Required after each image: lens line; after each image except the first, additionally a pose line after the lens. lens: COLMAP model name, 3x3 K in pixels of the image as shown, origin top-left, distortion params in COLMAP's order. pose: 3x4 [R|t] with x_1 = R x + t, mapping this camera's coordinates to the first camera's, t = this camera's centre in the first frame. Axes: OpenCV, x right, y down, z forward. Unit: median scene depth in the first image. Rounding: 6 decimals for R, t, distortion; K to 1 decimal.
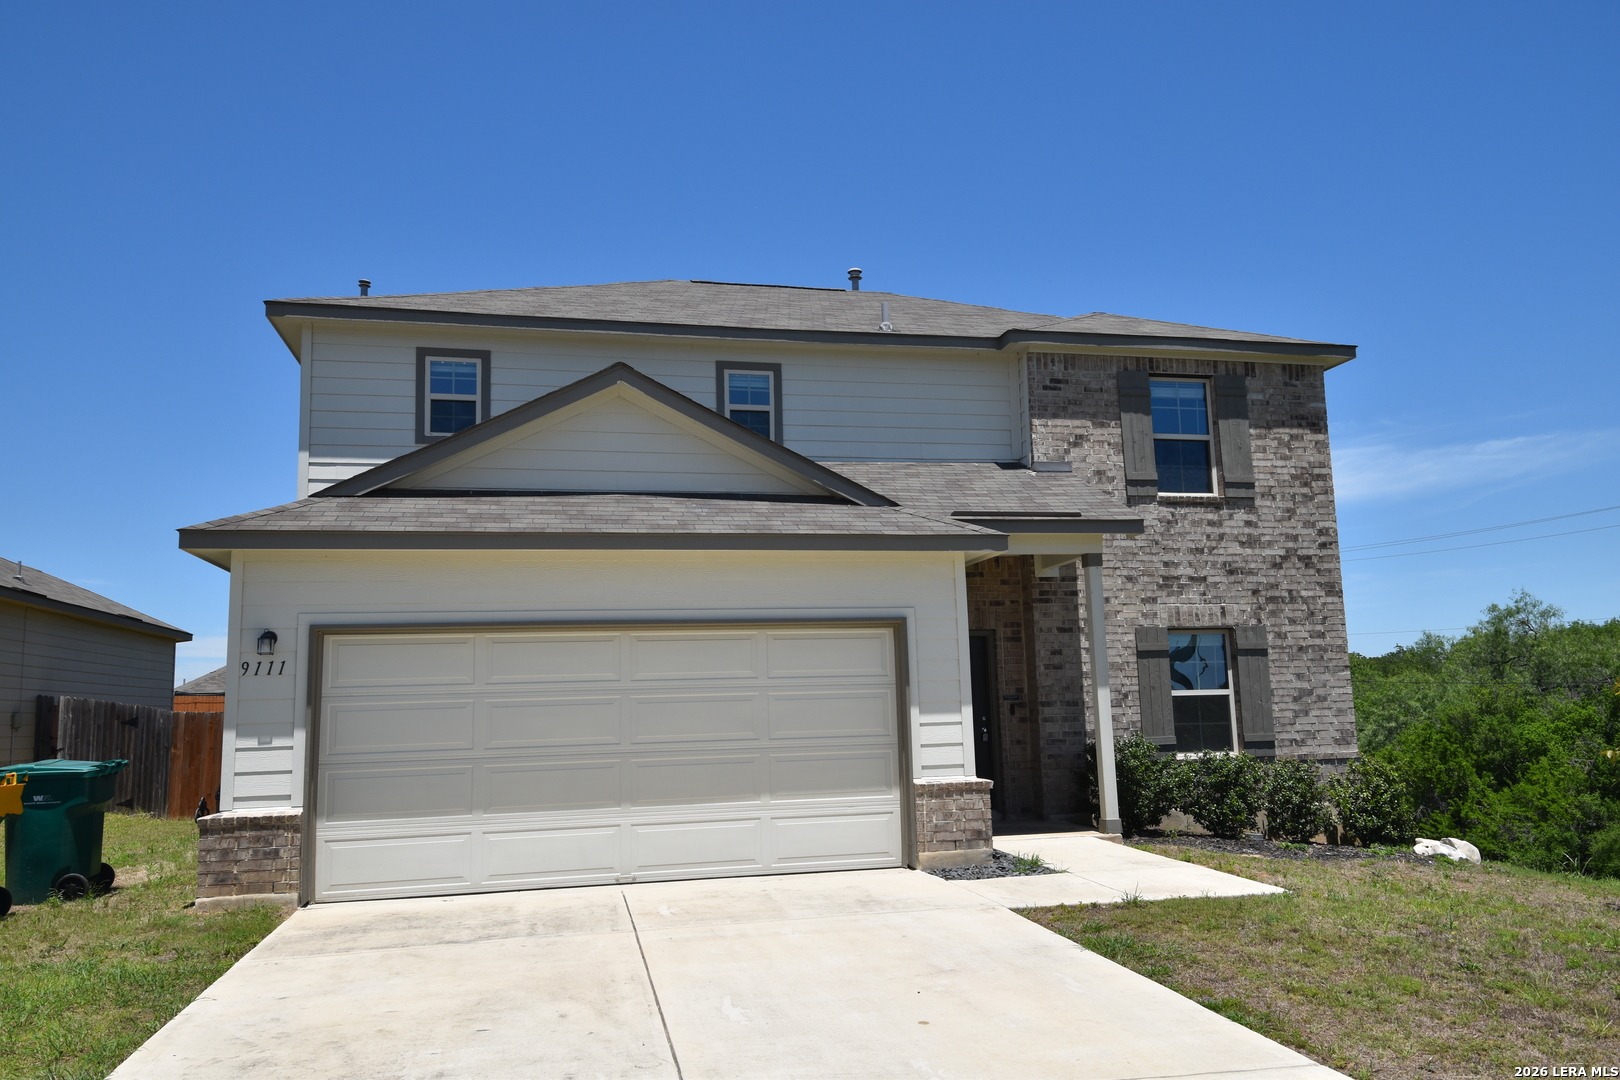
lens RADIAL K [[1171.4, 0, 814.9], [0, 1171.4, 546.1], [0, 0, 1]] dist [0.061748, -0.079206]
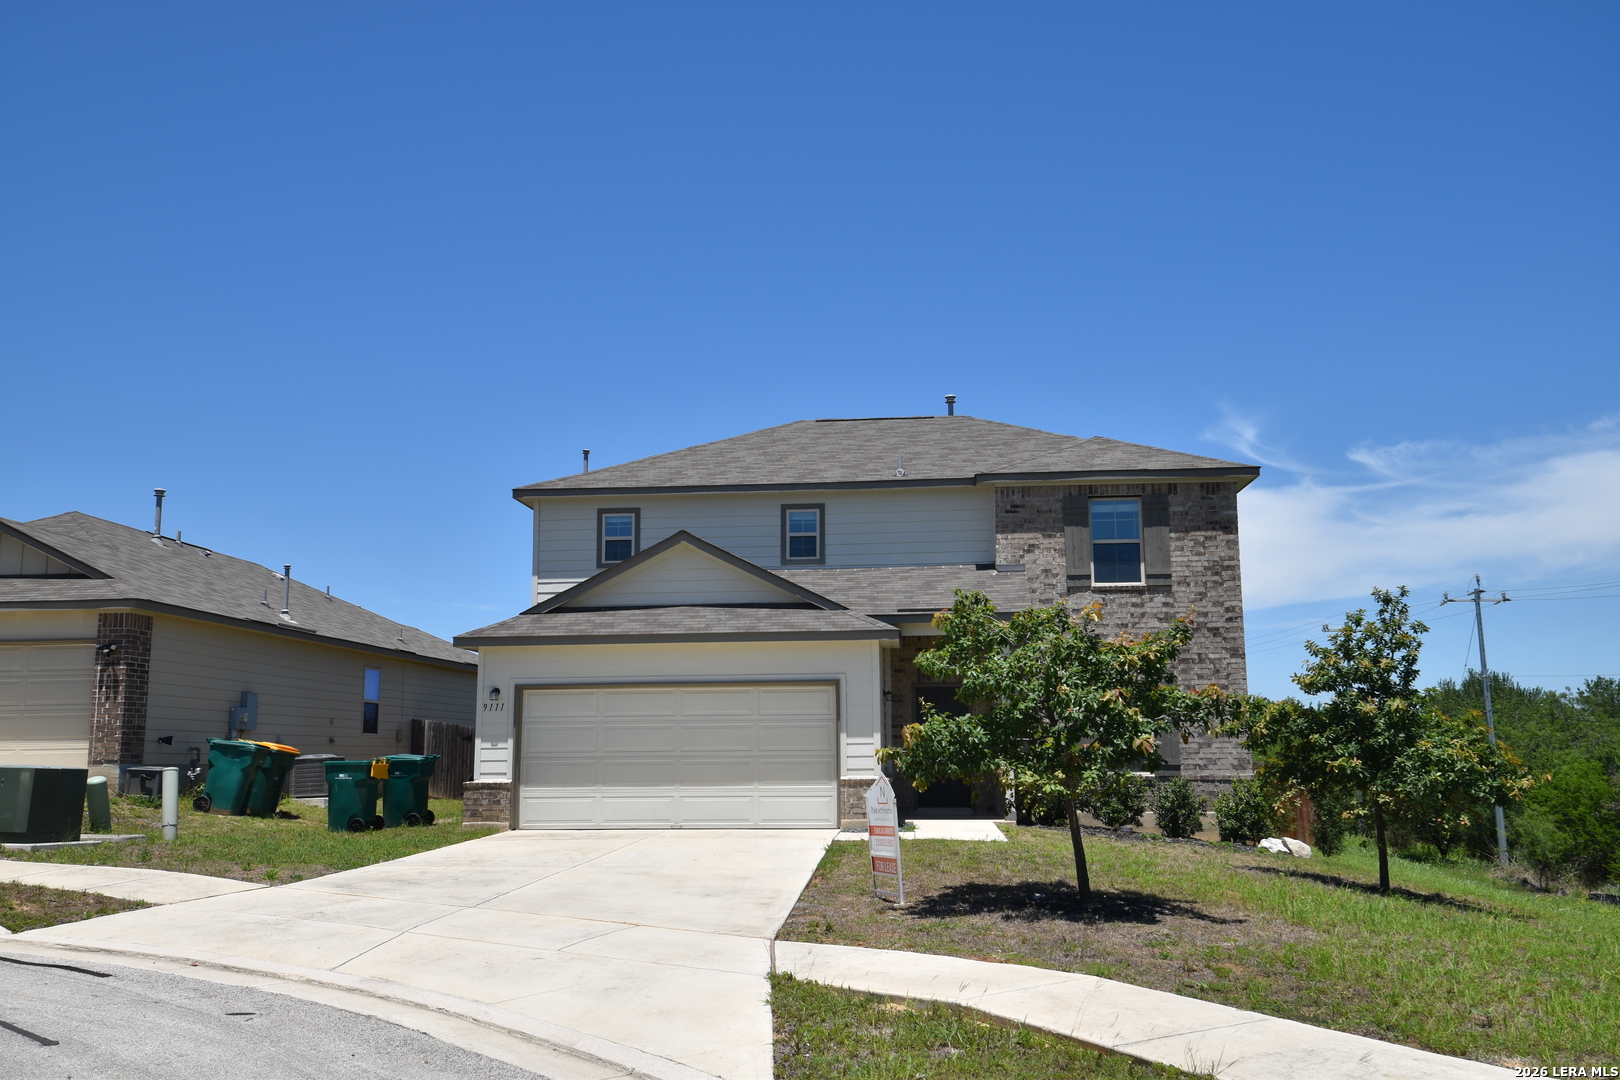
lens RADIAL K [[1365.9, 0, 810.0], [0, 1365.9, 540.0], [0, 0, 1]] dist [0.060949, 0.002039]
pose [[0.948744, -0.028095, -0.314796, 0.487865], [0.024936, 0.999590, -0.014060, -0.083000], [0.315062, 0.005489, 0.949055, -0.640041]]
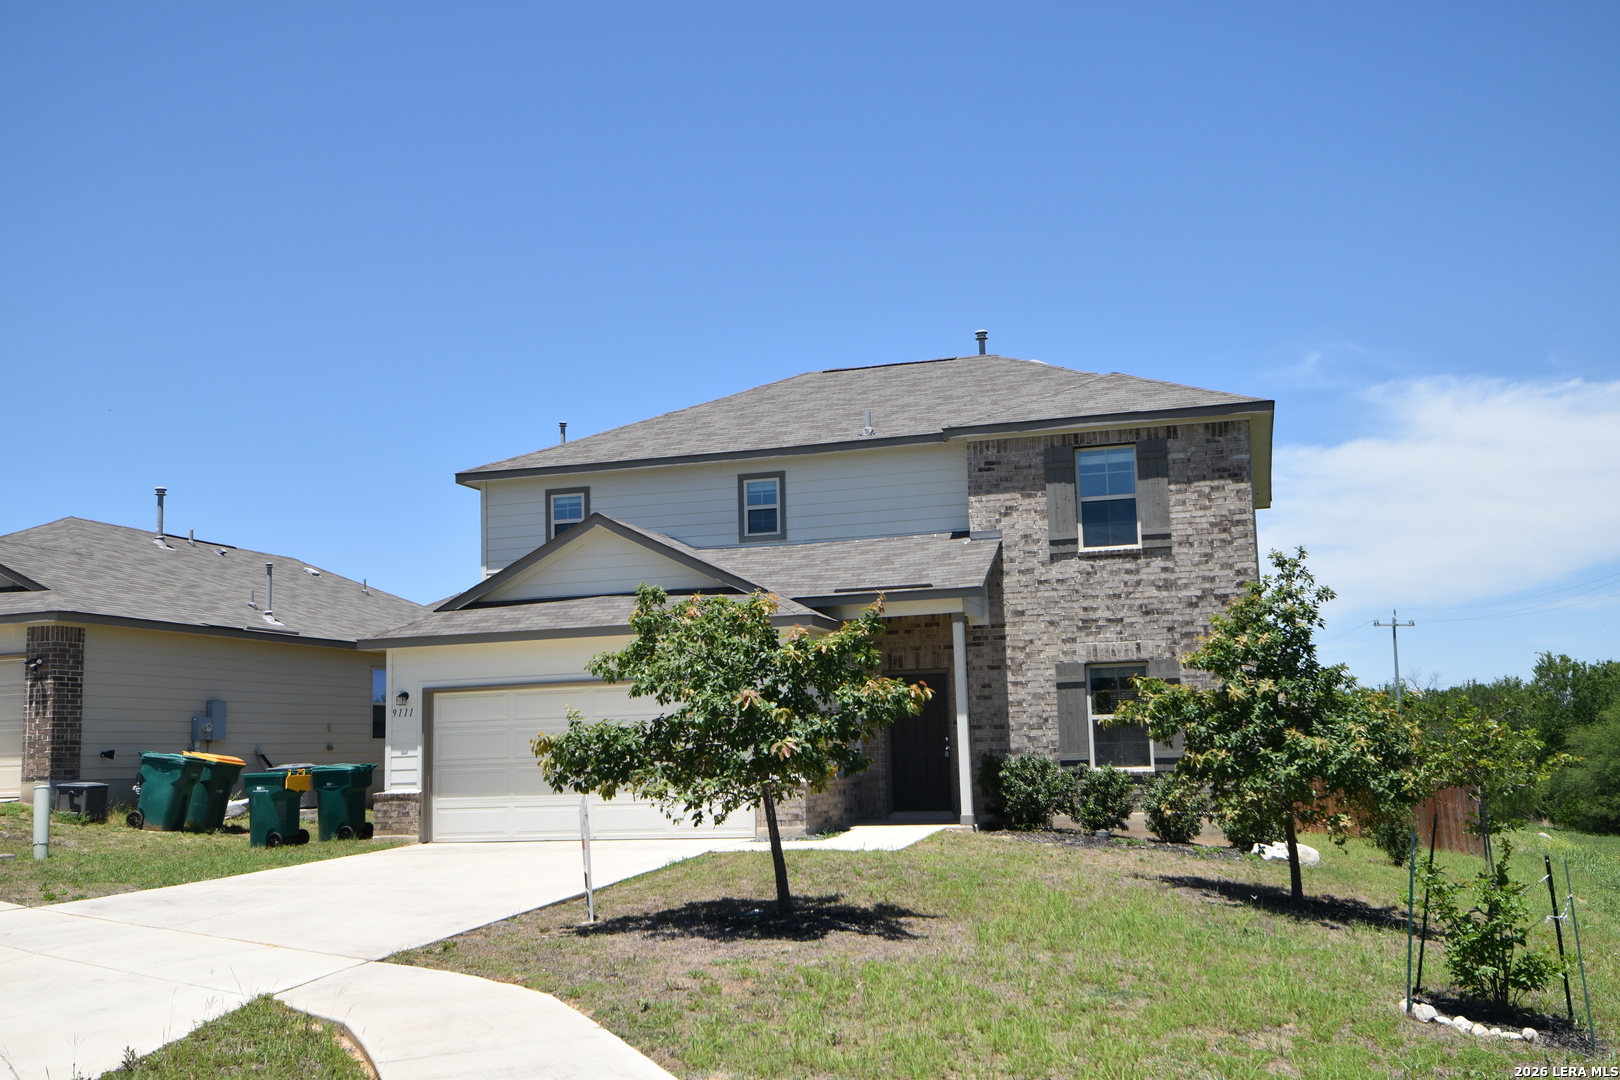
lens RADIAL K [[1619.9, 0, 810.0], [0, 1619.9, 540.0], [0, 0, 1]] dist [0.078726, -0.006812]
pose [[0.869460, -0.061122, -0.490207, 0.864135], [0.074150, 0.997221, 0.007177, -0.086835], [0.488406, -0.042589, 0.871577, -0.564404]]
